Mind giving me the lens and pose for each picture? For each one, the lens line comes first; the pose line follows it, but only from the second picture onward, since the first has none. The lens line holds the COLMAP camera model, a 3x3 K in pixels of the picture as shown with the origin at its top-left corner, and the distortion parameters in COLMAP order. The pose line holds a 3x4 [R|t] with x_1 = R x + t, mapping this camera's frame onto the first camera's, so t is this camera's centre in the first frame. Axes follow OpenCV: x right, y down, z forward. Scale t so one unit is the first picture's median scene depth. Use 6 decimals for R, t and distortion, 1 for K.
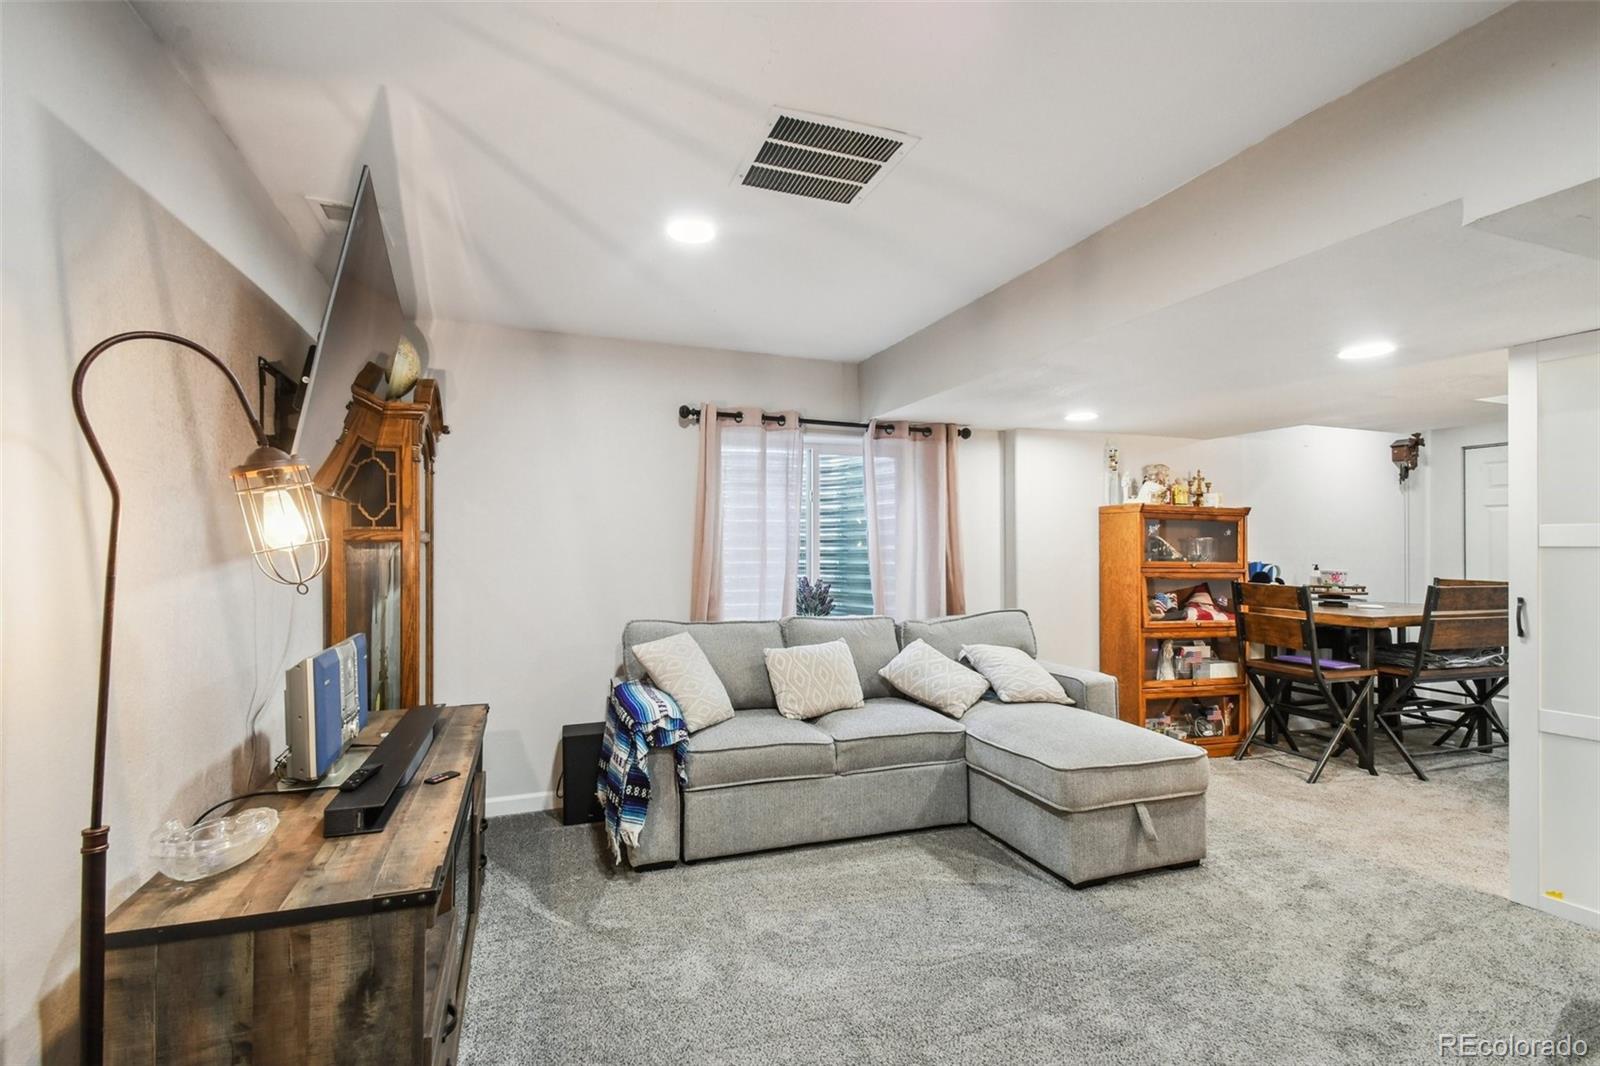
lens RADIAL K [[703.4, 0, 771.7], [0, 703.4, 538.6], [0, 0, 1]] dist [0.002899, -0.000489]
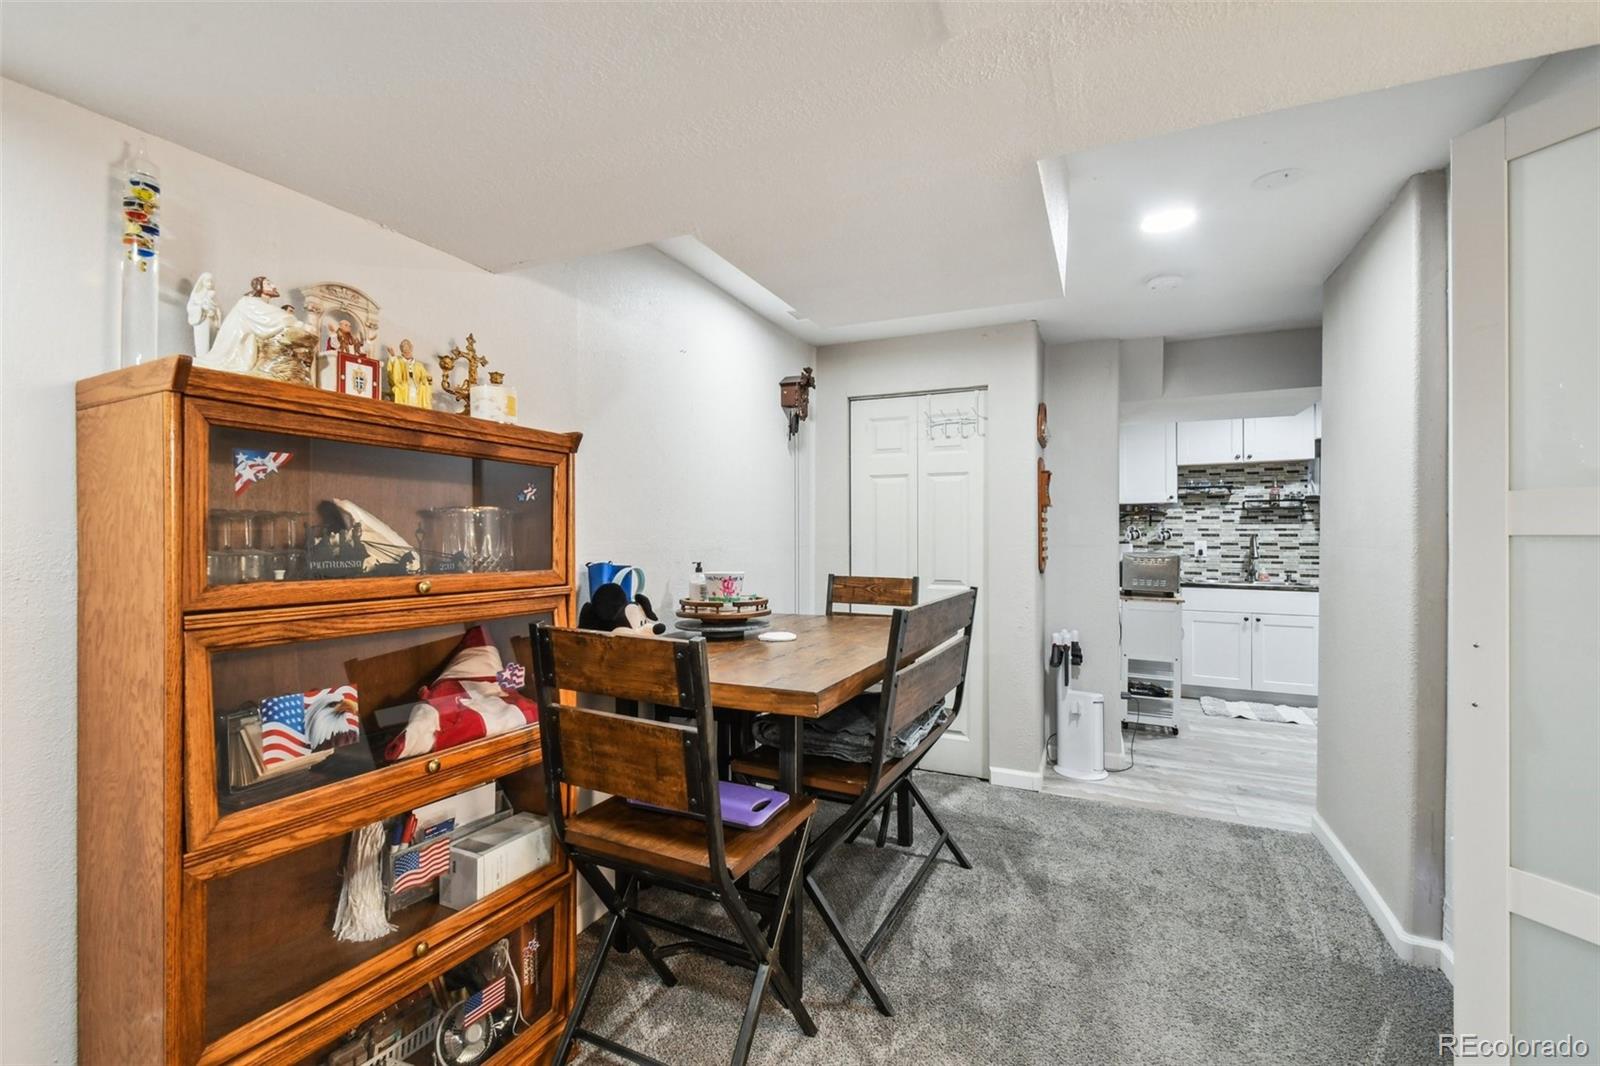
lens RADIAL K [[707.8, 0, 759.1], [0, 707.8, 529.9], [0, 0, 1]] dist [-0.000209, -0.000213]
pose [[0.716623, -0.001613, 0.697459, 0.464415], [-0.003210, 0.999979, 0.005611, 0.008790], [-0.697454, -0.006259, 0.716603, 0.630011]]
